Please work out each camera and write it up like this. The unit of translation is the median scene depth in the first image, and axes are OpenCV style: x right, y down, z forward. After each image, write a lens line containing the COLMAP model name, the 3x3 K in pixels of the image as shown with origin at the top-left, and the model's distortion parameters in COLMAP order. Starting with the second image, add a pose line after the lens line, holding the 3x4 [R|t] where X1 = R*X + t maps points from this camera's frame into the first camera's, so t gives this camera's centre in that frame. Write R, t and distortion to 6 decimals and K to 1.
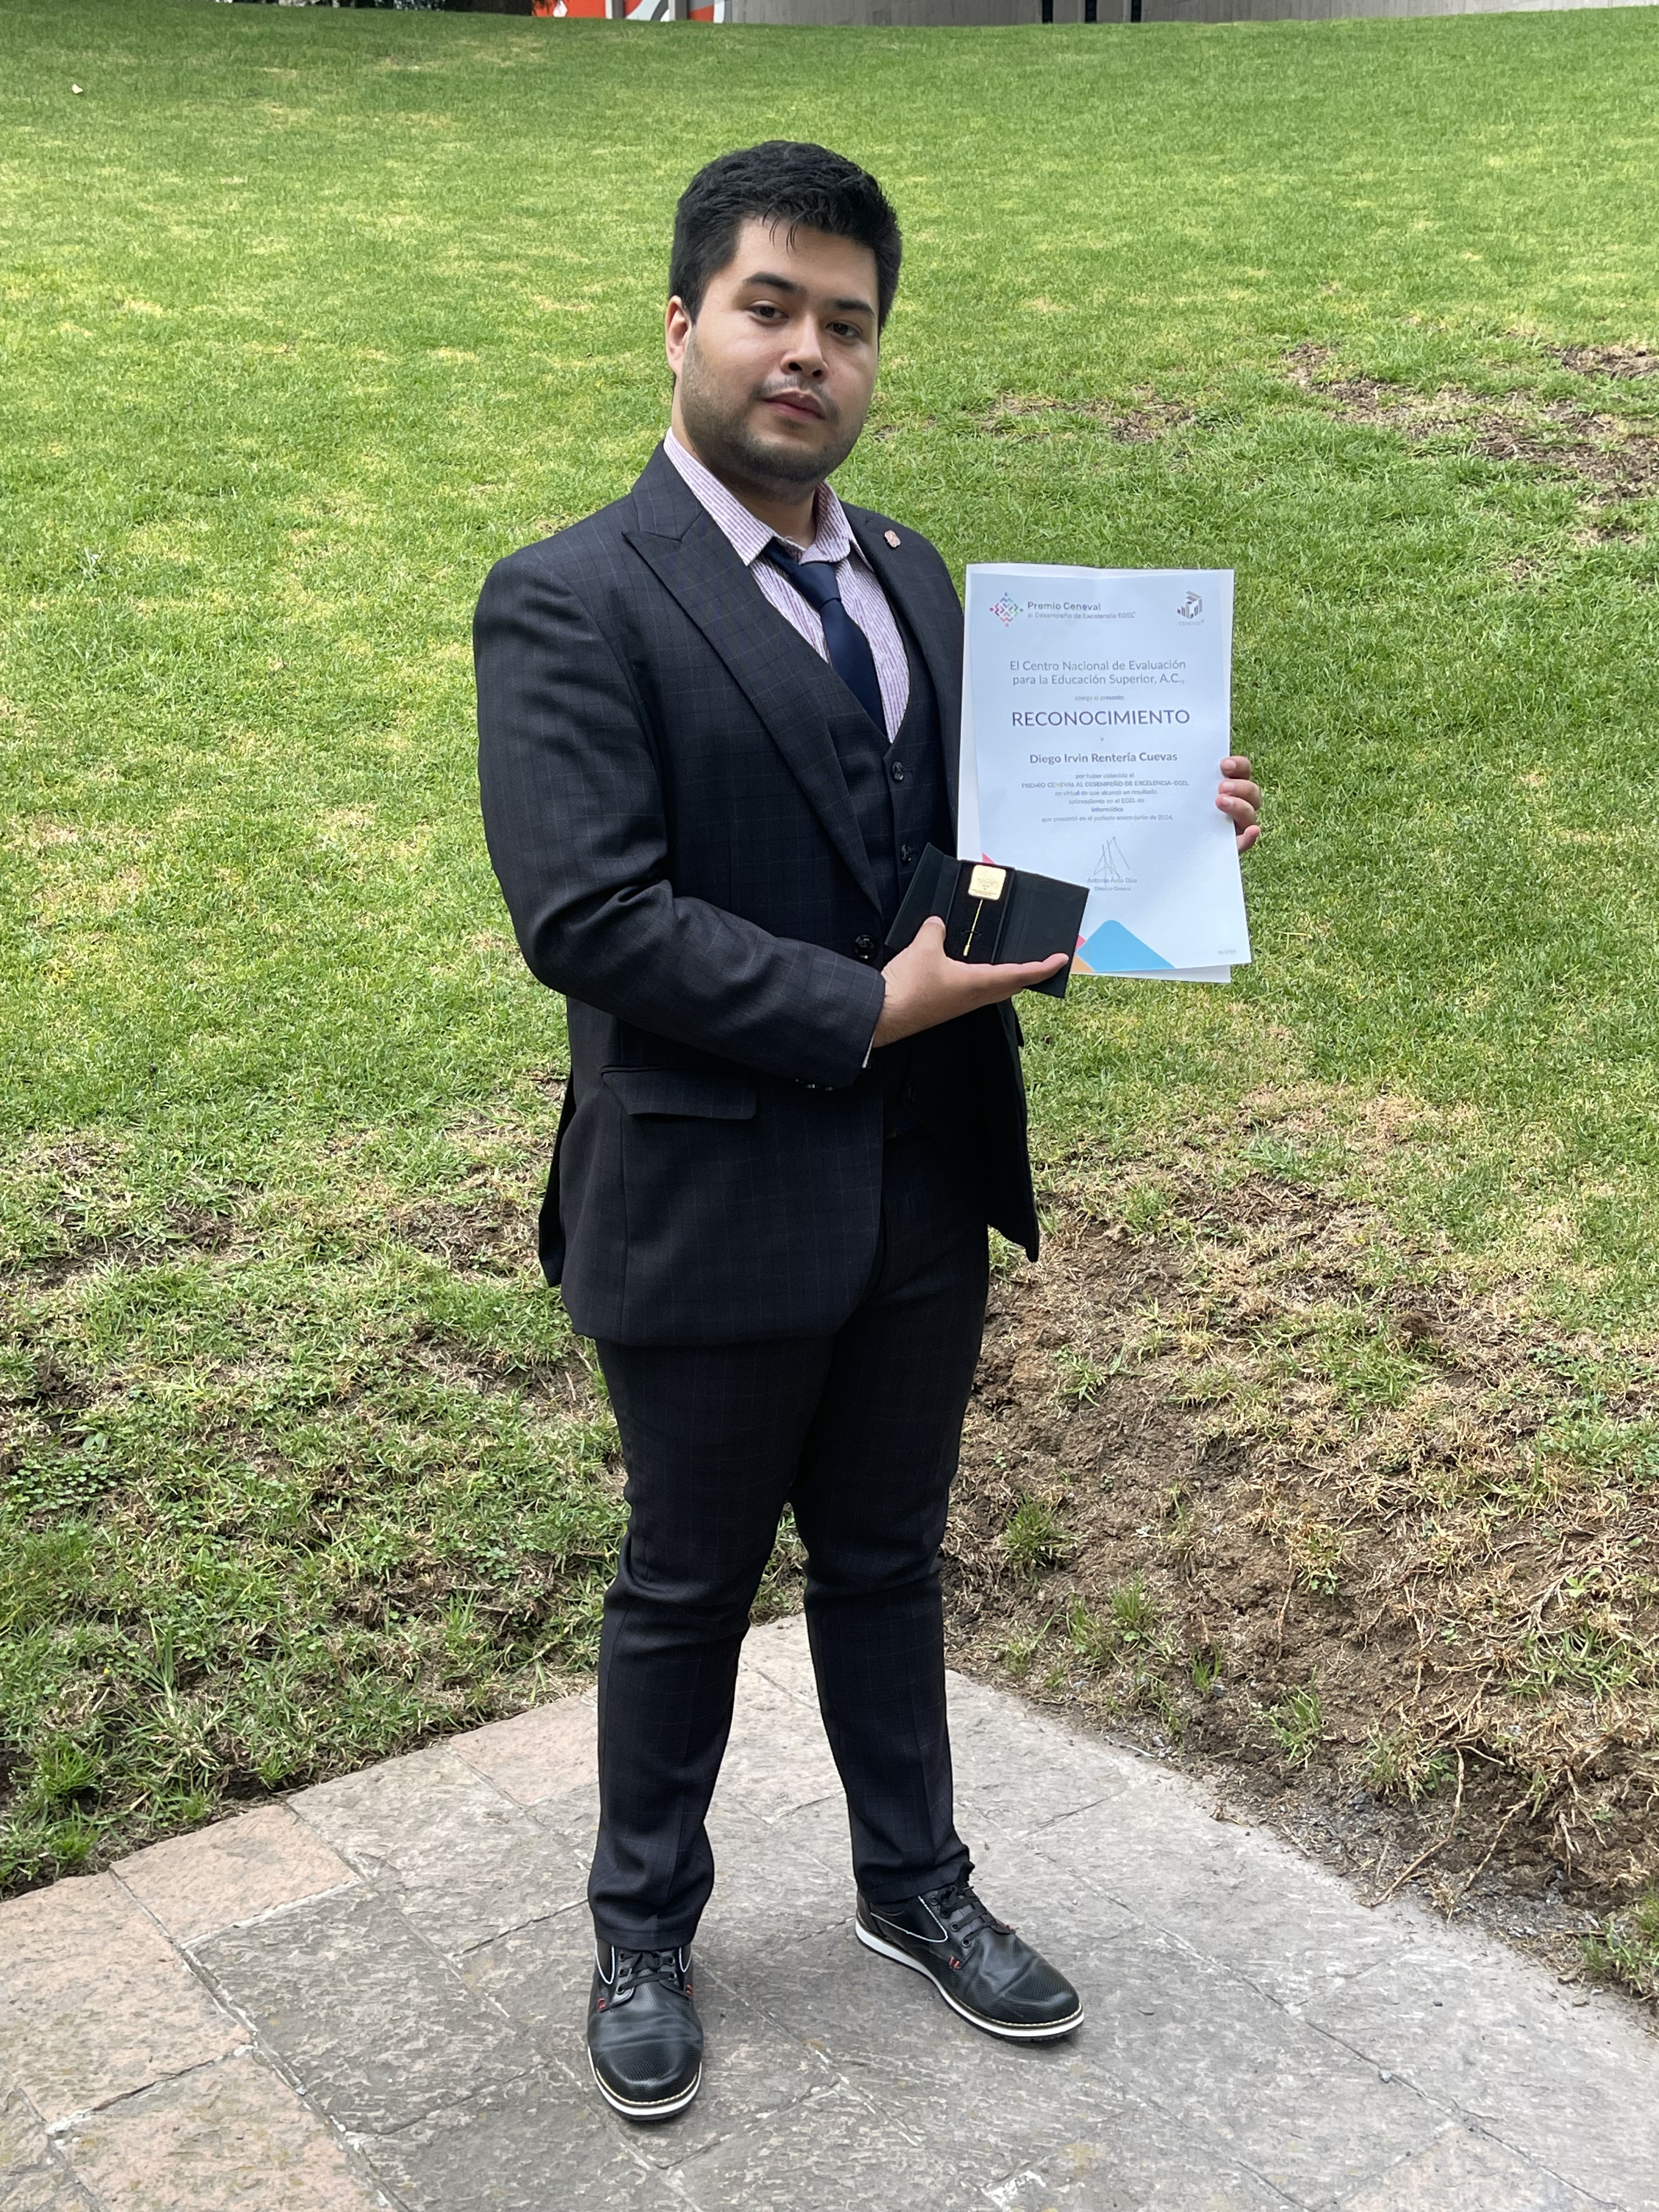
lens RADIAL K [[2364.6, 0, 829.5], [0, 2364.6, 1106.0], [0, 0, 1]] dist [0.035804, 0.001787]
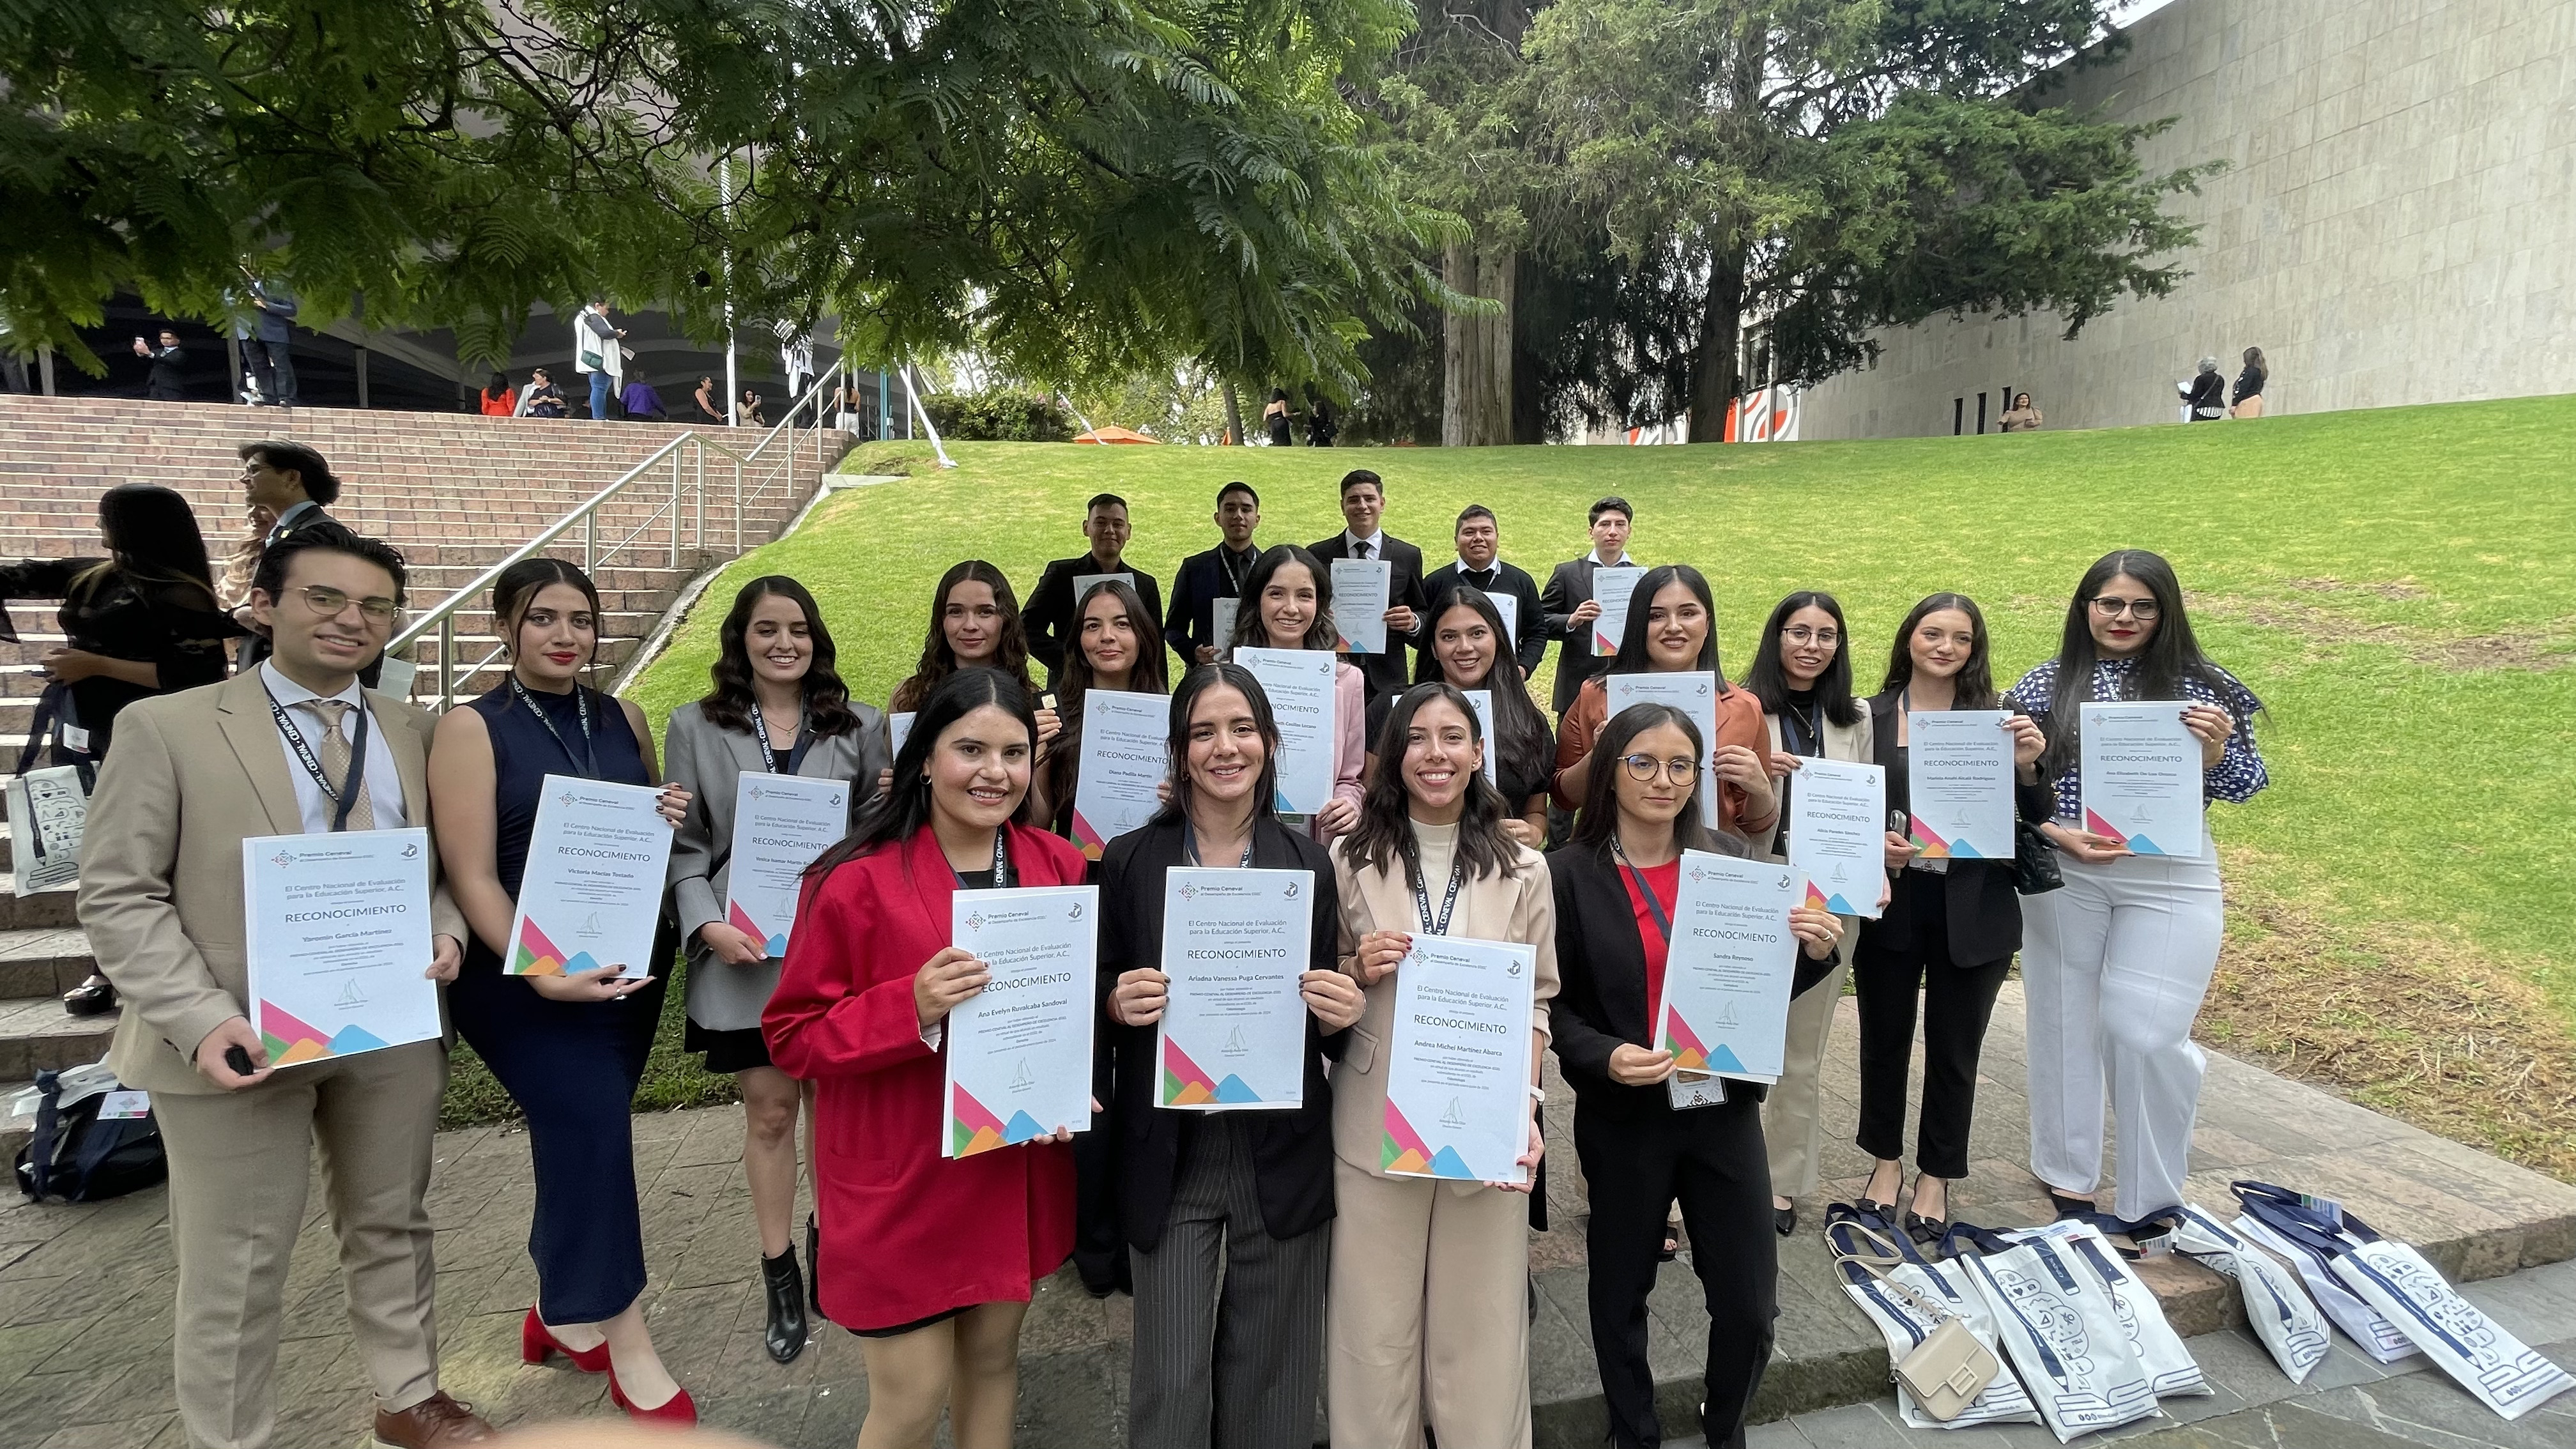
lens RADIAL K [[1027.0, 0, 1297.1], [0, 1027.0, 736.9], [0, 0, 1]] dist [0.001396, -0.000030]
pose [[0.904921, 0.061807, -0.421067, -0.338139], [-0.112928, 0.988803, -0.097553, 0.130848], [0.410323, 0.135828, 0.901768, -0.742954]]
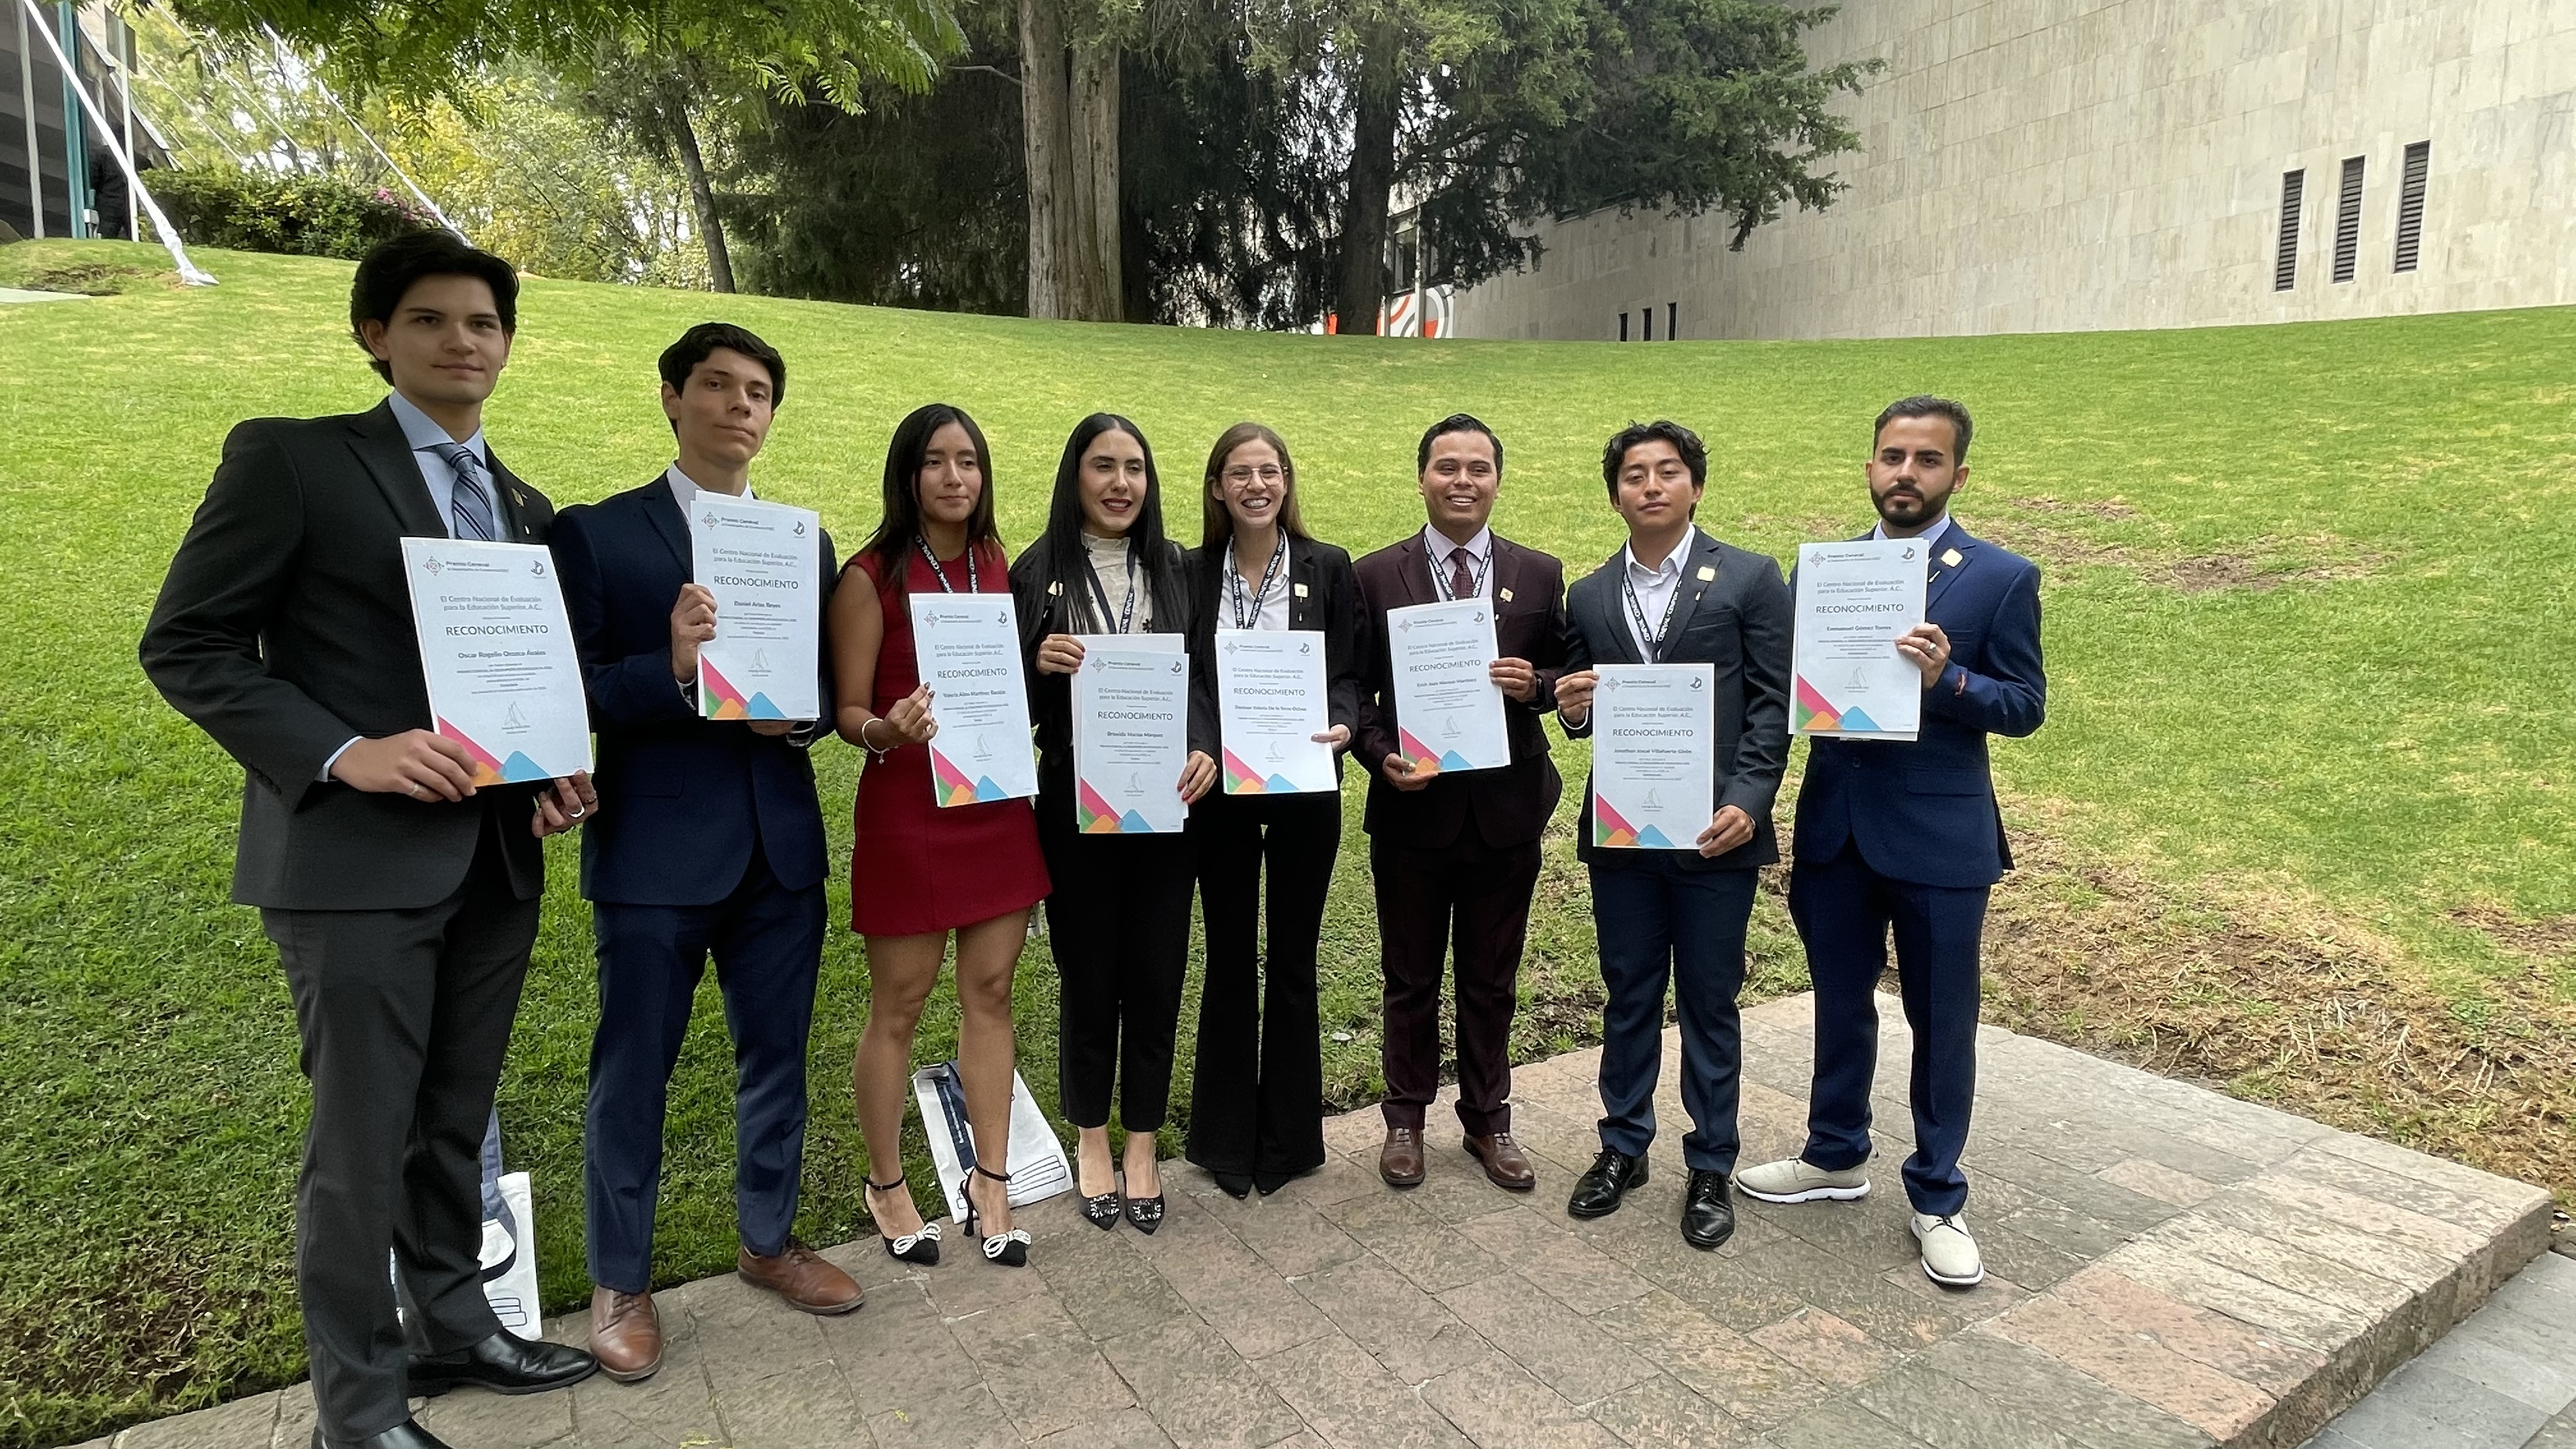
lens RADIAL K [[1322.1, 0, 1288.0], [0, 1322.1, 724.5], [0, 0, 1]] dist [-0.005111, 0.000460]
pose [[0.994287, 0.028567, -0.102841, -0.461019], [-0.041444, 0.991247, -0.125347, 0.139002], [0.098360, 0.128893, 0.986768, -0.482675]]
